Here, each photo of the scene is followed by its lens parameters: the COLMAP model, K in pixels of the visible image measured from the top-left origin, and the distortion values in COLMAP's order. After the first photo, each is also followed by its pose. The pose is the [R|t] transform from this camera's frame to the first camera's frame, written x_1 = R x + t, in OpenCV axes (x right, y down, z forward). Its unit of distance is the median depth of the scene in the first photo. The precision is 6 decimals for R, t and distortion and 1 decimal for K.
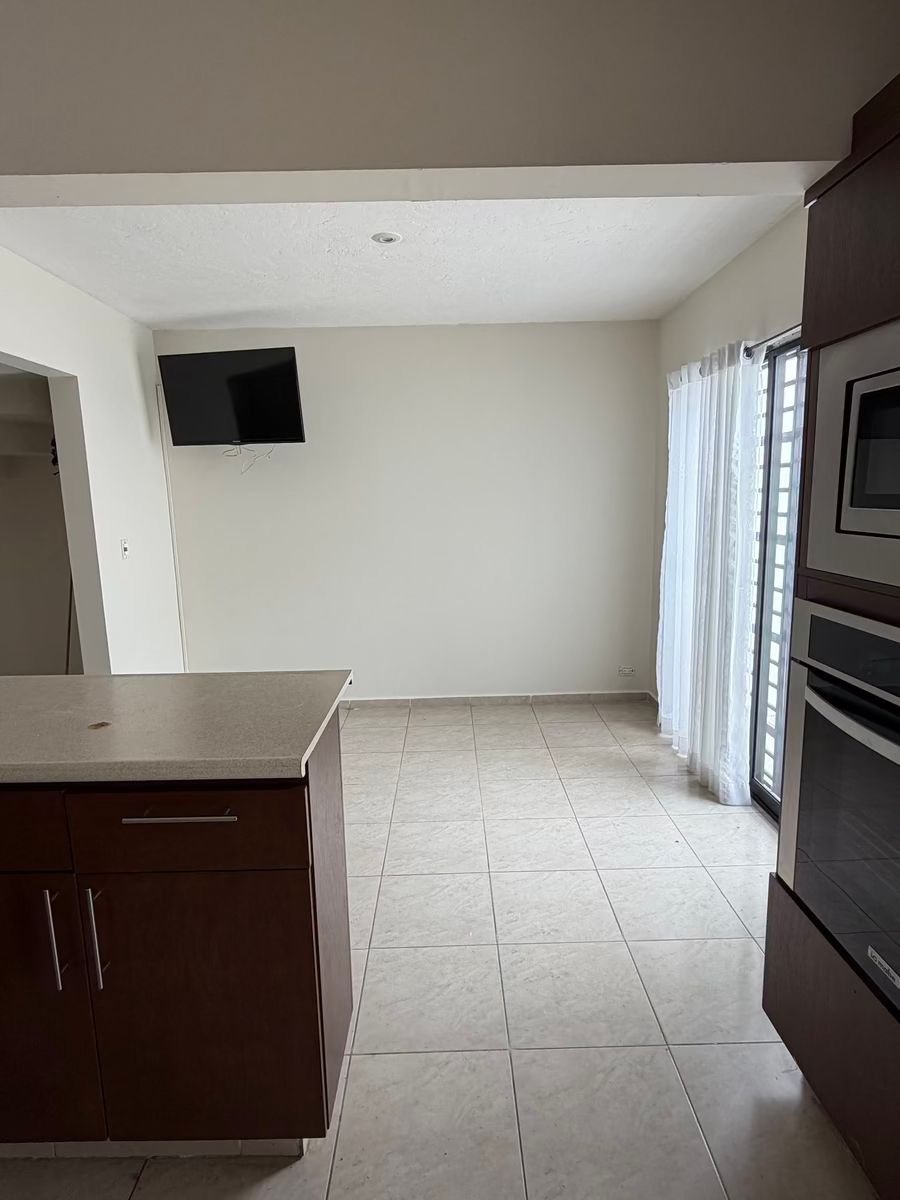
lens RADIAL K [[665.0, 0, 450.0], [0, 665.0, 600.0], [0, 0, 1]] dist [0.001140, 0.000006]
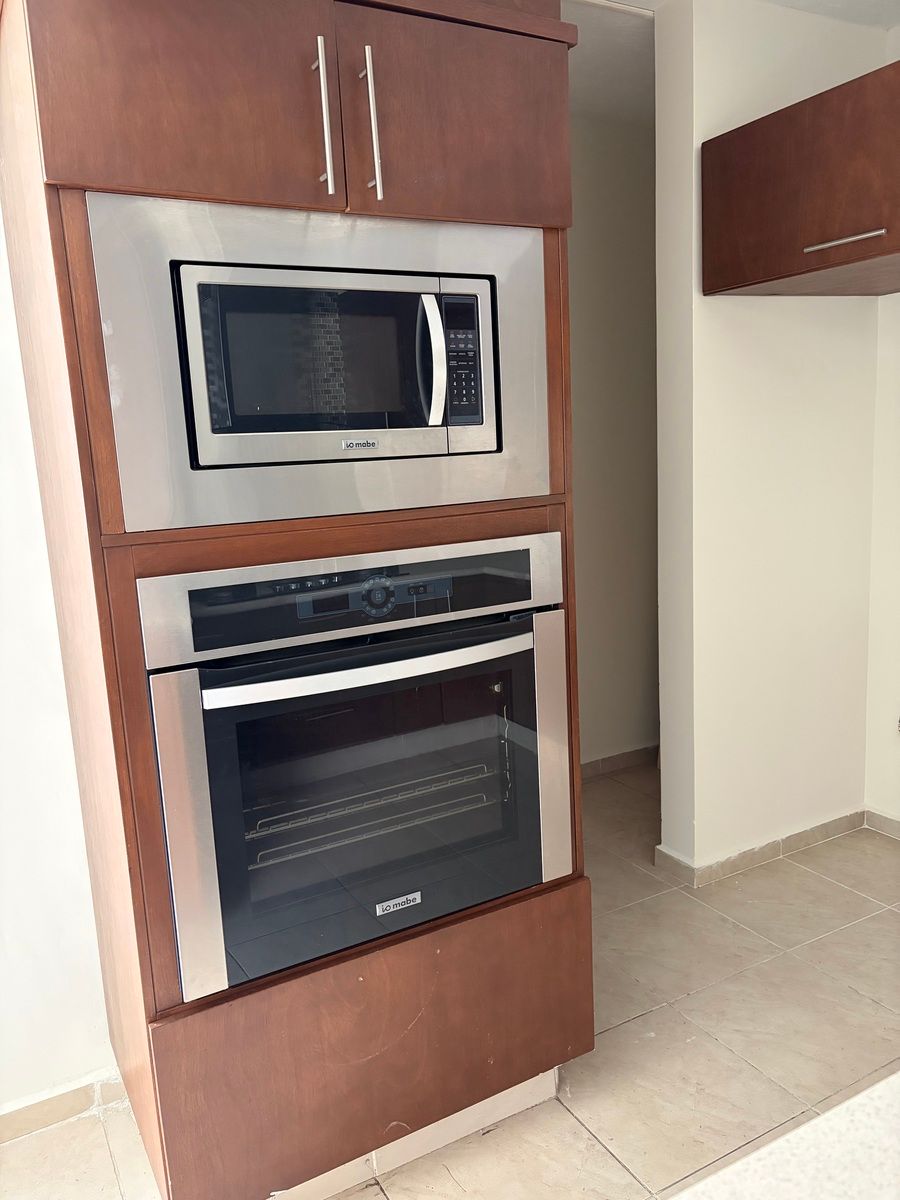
lens RADIAL K [[919.7, 0, 450.0], [0, 919.7, 600.0], [0, 0, 1]] dist [0.004815, 0.001842]
pose [[-0.484431, -0.103726, 0.868659, -0.452442], [0.197535, 0.954333, 0.224117, -0.139710], [-0.852236, 0.280160, -0.441819, 1.282402]]
